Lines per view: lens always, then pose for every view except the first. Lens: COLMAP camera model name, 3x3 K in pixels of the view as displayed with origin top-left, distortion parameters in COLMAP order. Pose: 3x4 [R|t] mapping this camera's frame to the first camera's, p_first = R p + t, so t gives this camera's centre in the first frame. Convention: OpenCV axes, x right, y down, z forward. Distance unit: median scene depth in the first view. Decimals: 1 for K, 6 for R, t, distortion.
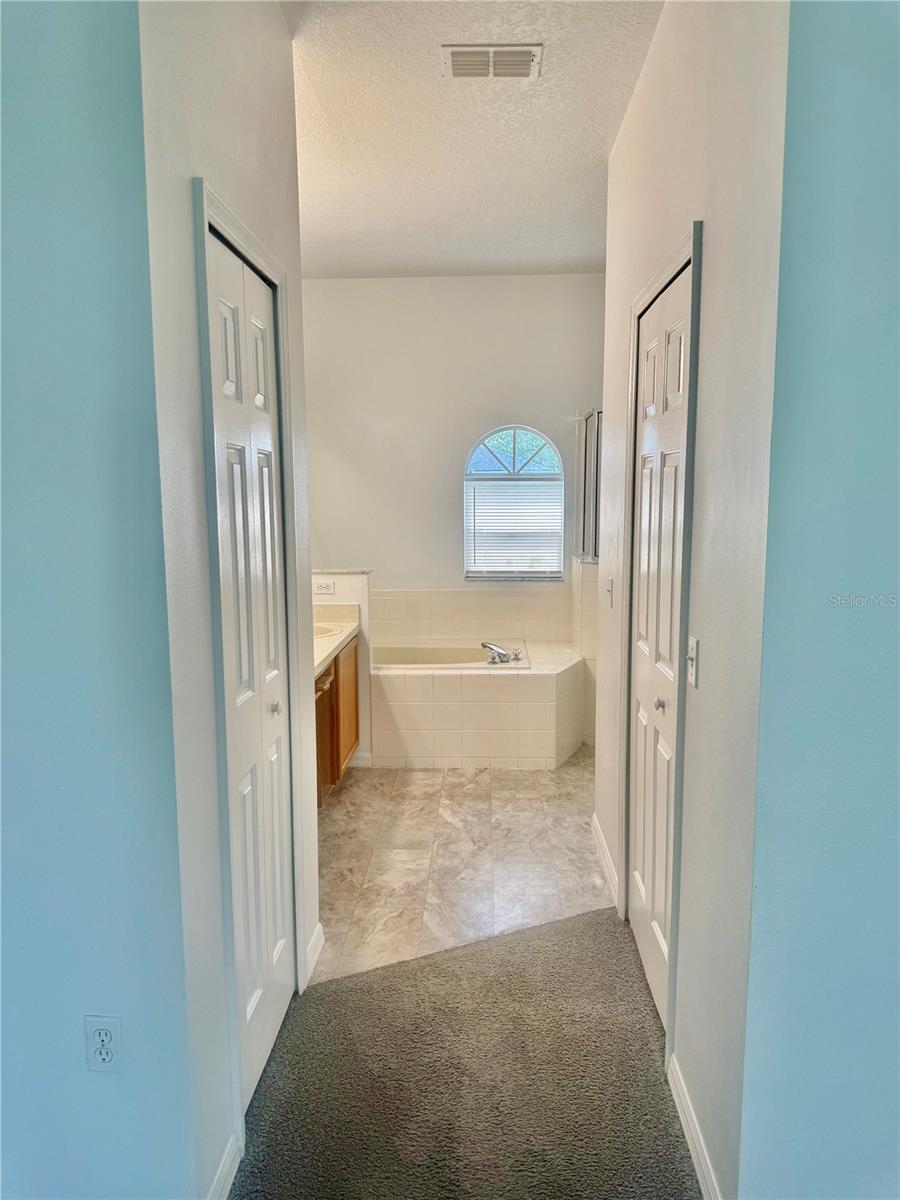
lens RADIAL K [[859.5, 0, 442.6], [0, 859.5, 588.5], [0, 0, 1]] dist [0.067673, -0.069141]
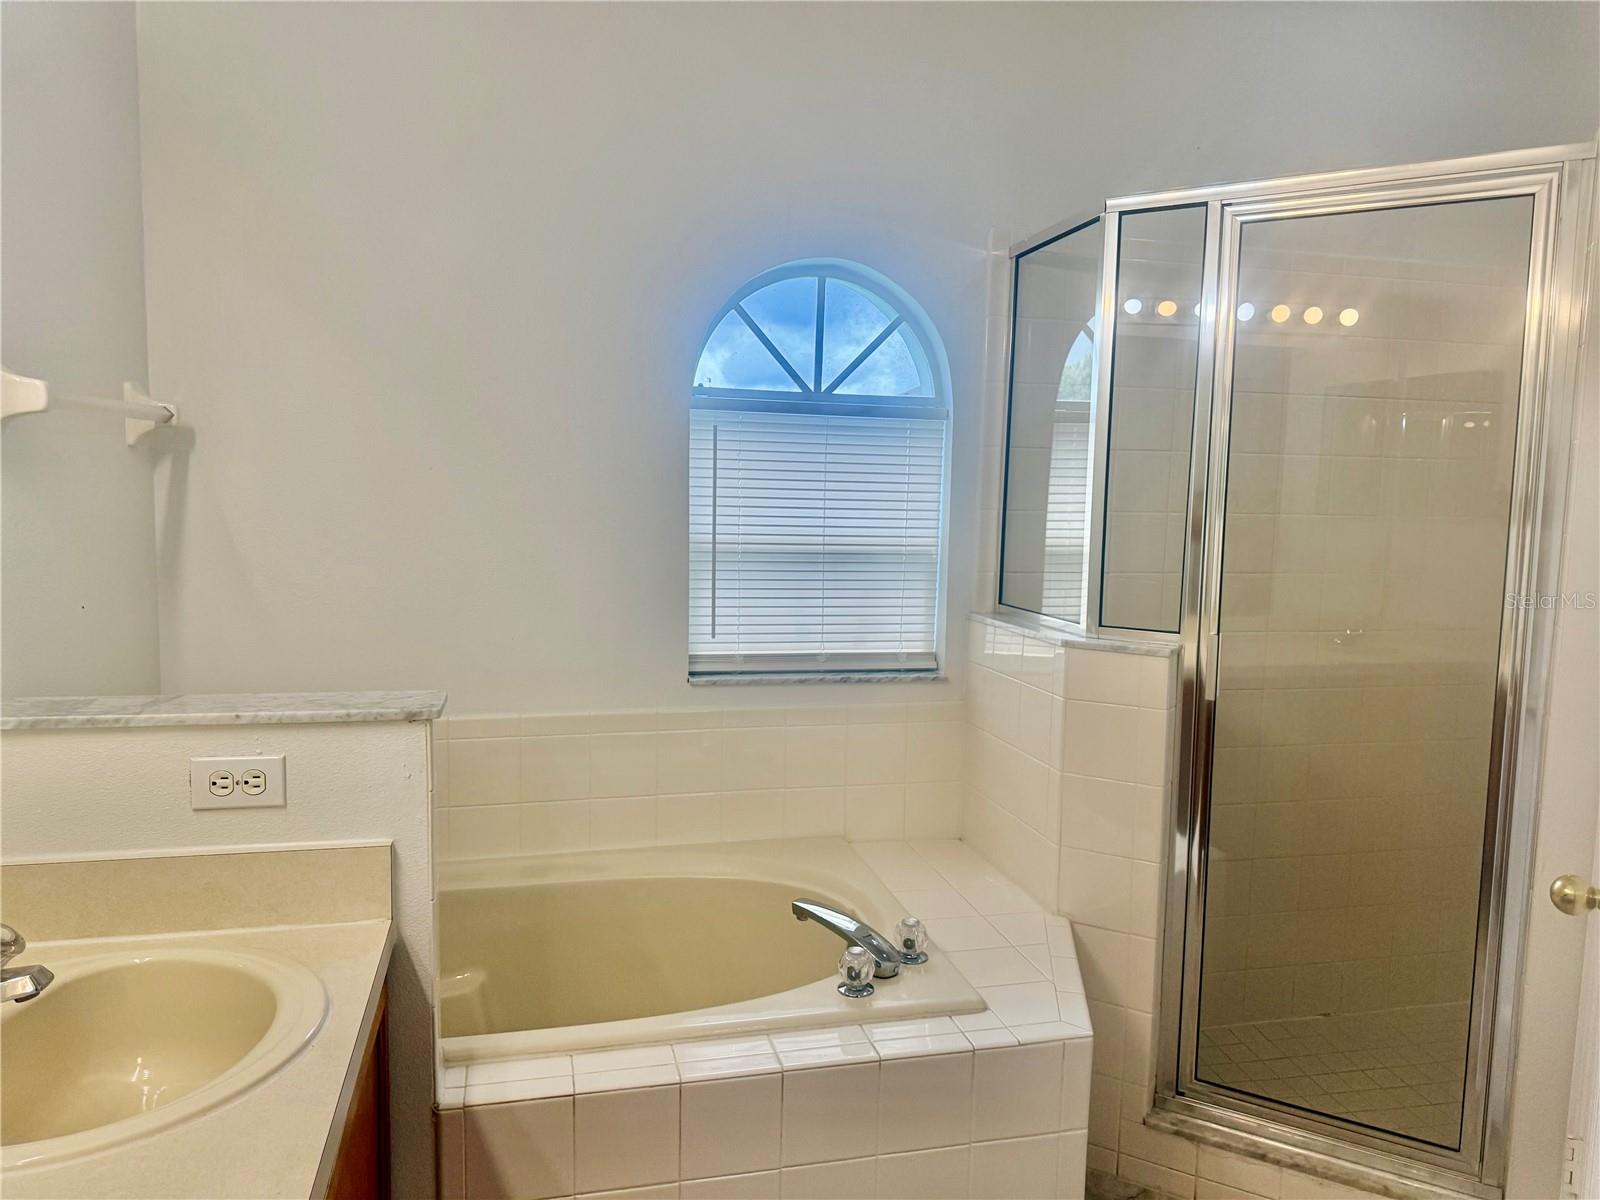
lens RADIAL K [[1145.9, 0, 806.6], [0, 1145.9, 596.2], [0, 0, 1]] dist [0.067673, -0.069141]
pose [[0.958845, -0.001793, 0.283925, -0.064154], [0.004242, 0.999959, -0.008012, -0.042489], [-0.283899, 0.008887, 0.958813, 0.531938]]
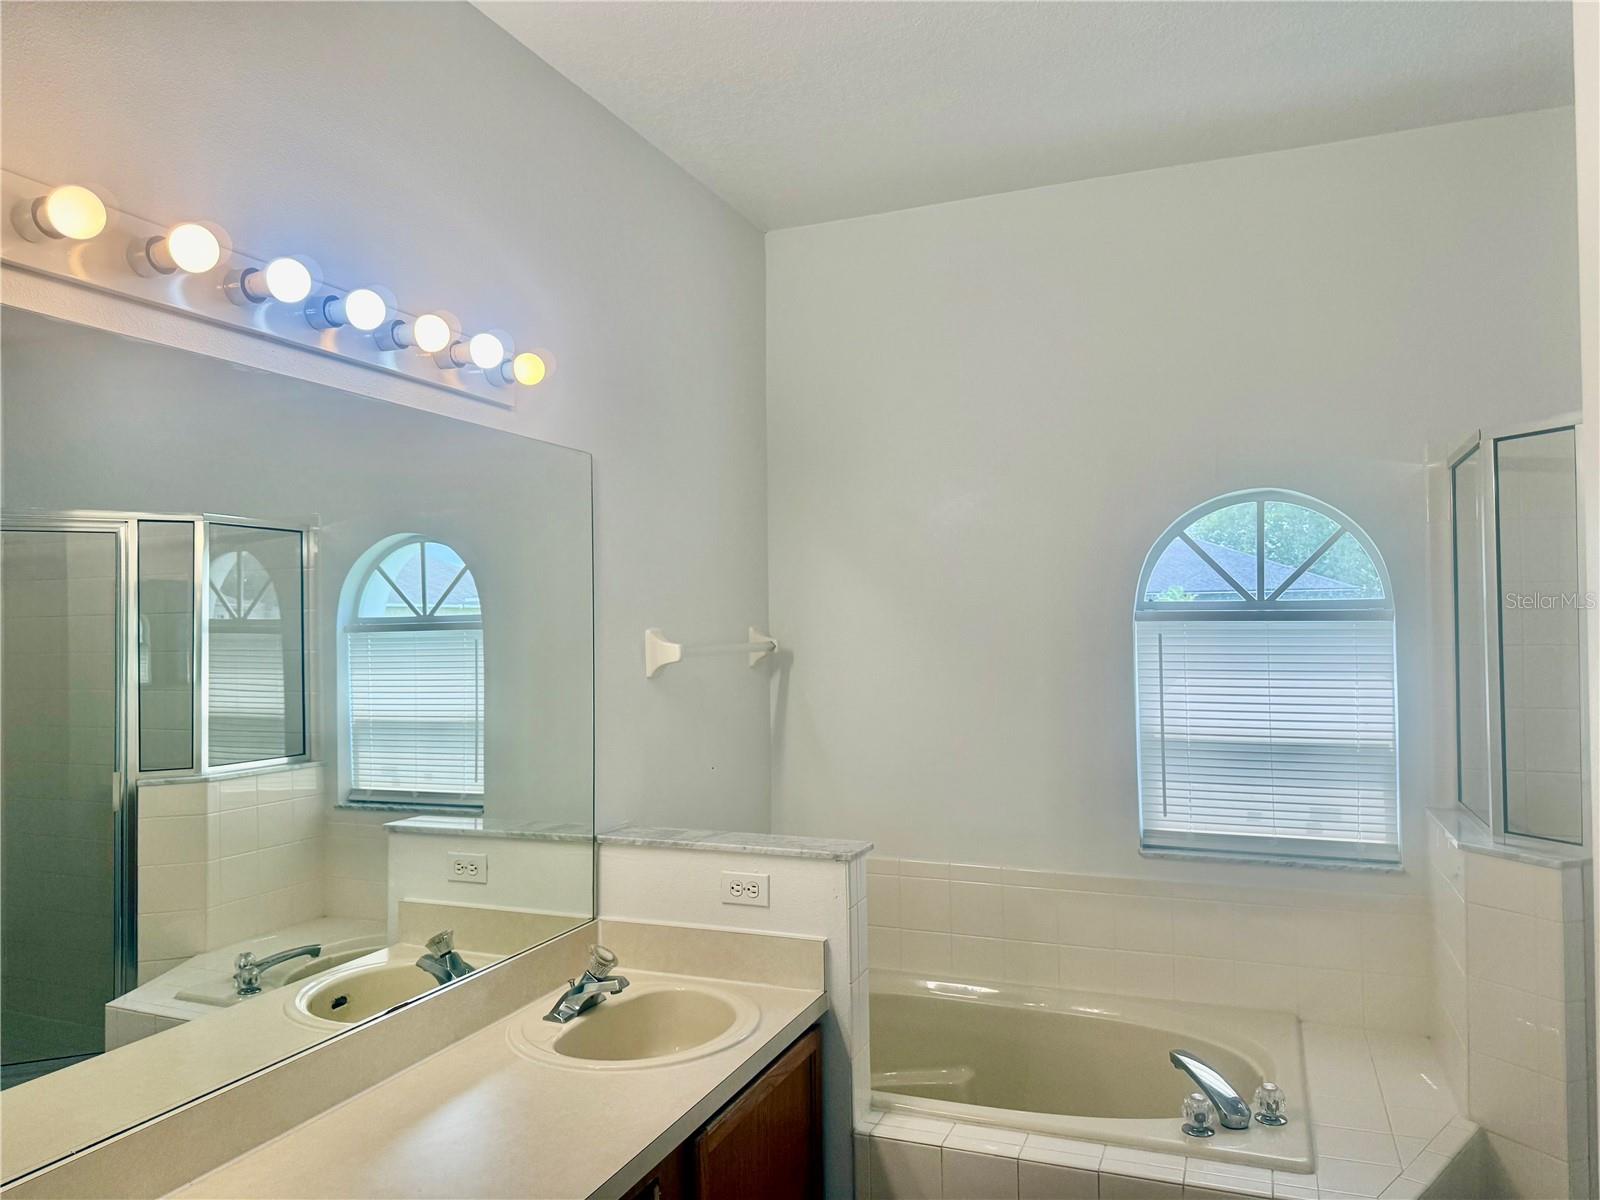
lens RADIAL K [[1145.9, 0, 802.2], [0, 1145.9, 598.6], [0, 0, 1]] dist [0.067673, -0.069141]
pose [[0.948156, -0.011599, -0.317593, 0.050594], [-0.031229, 0.991097, -0.129428, -0.056086], [0.316266, 0.132637, 0.939352, 0.403823]]
